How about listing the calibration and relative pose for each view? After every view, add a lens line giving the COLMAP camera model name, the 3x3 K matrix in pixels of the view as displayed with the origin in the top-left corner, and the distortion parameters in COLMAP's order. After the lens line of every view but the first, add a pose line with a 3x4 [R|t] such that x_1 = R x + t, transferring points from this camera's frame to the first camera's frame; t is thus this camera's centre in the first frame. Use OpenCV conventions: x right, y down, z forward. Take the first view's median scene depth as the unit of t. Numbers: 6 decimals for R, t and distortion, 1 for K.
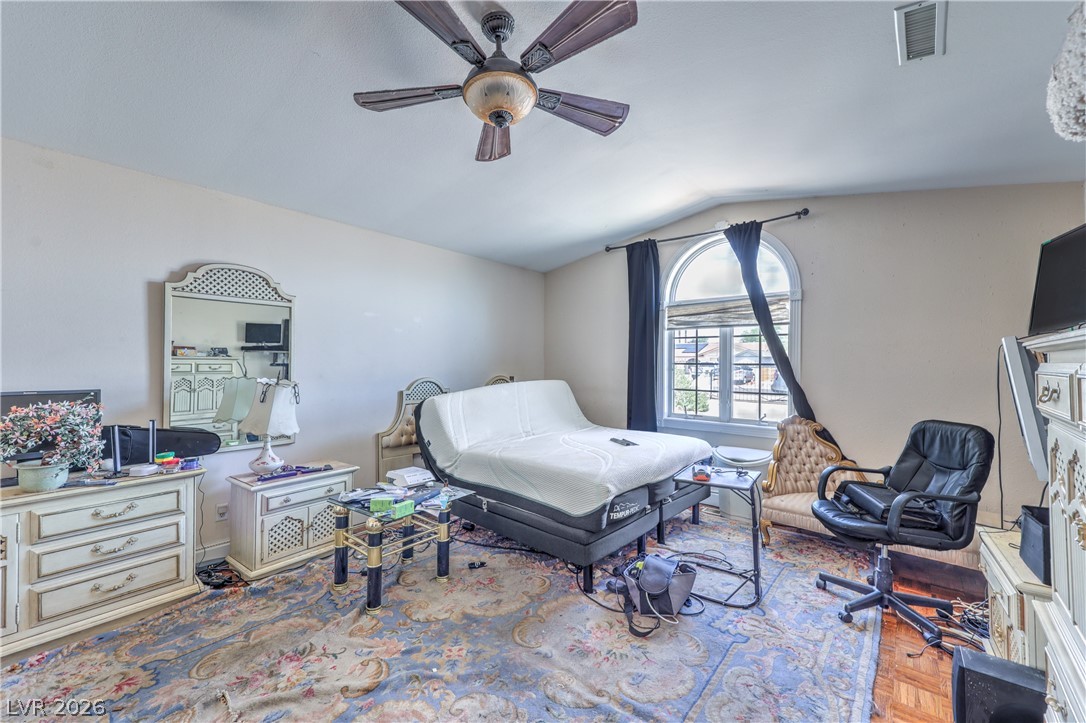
lens RADIAL K [[437.1, 0, 544.7], [0, 437.1, 359.5], [0, 0, 1]] dist [0.000645, 0.000674]
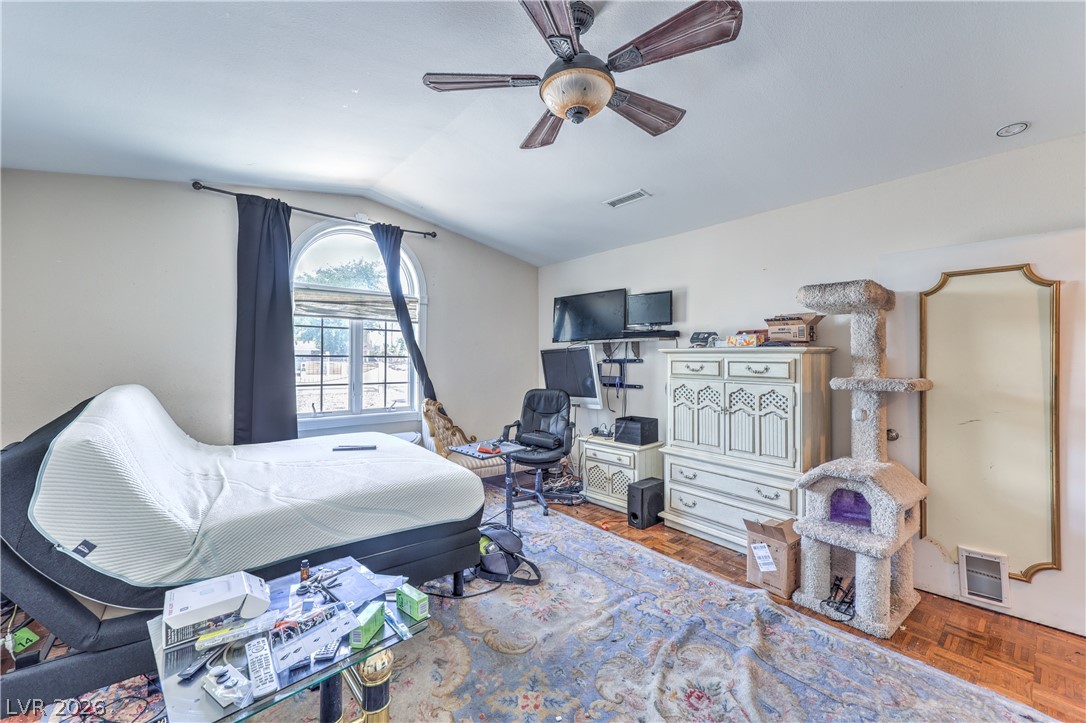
lens RADIAL K [[437.1, 0, 543.7], [0, 437.1, 357.0], [0, 0, 1]] dist [0.000645, 0.000674]
pose [[0.157869, -0.002268, 0.987458, -0.553521], [-0.014566, 0.999883, 0.004626, 0.001296], [-0.987353, -0.015114, 0.157817, 0.457133]]
